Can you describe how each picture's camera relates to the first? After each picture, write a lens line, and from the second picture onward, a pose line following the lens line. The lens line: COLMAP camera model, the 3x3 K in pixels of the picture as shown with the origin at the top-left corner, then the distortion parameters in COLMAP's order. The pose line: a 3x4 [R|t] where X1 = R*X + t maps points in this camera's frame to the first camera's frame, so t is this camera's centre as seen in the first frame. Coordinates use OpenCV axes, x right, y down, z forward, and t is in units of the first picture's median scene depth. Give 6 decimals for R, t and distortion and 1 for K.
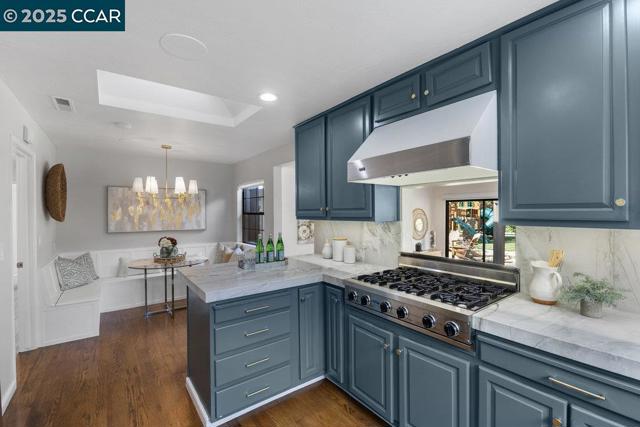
lens RADIAL K [[289.9, 0, 322.6], [0, 289.9, 212.3], [0, 0, 1]] dist [-0.004545, -0.001003]
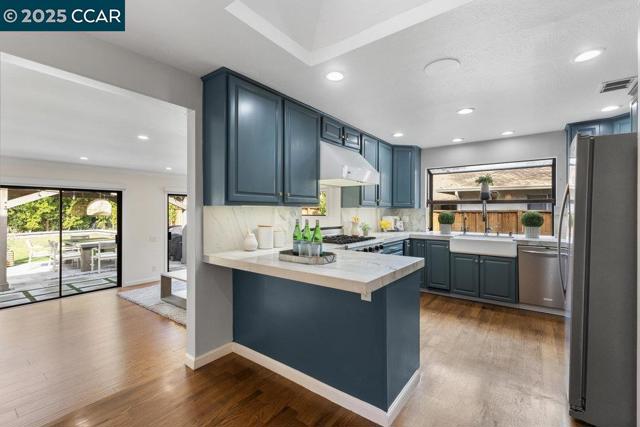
lens RADIAL K [[279.1, 0, 322.1], [0, 279.1, 210.1], [0, 0, 1]] dist [0.017947, -0.004456]
pose [[-0.286096, 0.007947, 0.958168, -0.546798], [0.002750, 0.999968, -0.007473, 0.028862], [-0.958197, 0.000497, -0.286109, 0.672460]]
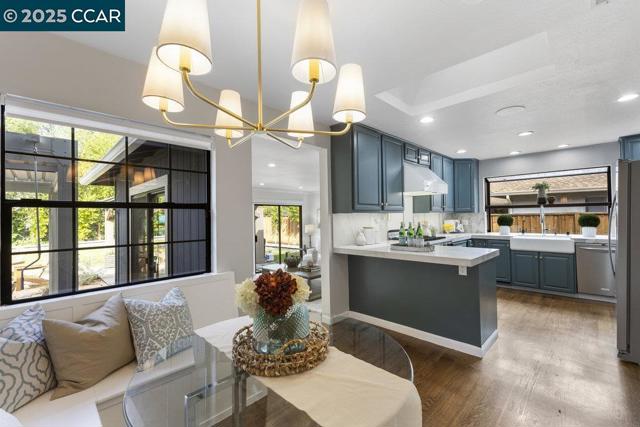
lens RADIAL K [[279.1, 0, 321.9], [0, 279.1, 212.8], [0, 0, 1]] dist [0.017947, -0.004456]
pose [[-0.164387, 0.023318, 0.986120, -0.714130], [0.017587, 0.999631, -0.020705, 0.029305], [-0.986239, 0.013939, -0.164737, 0.877262]]
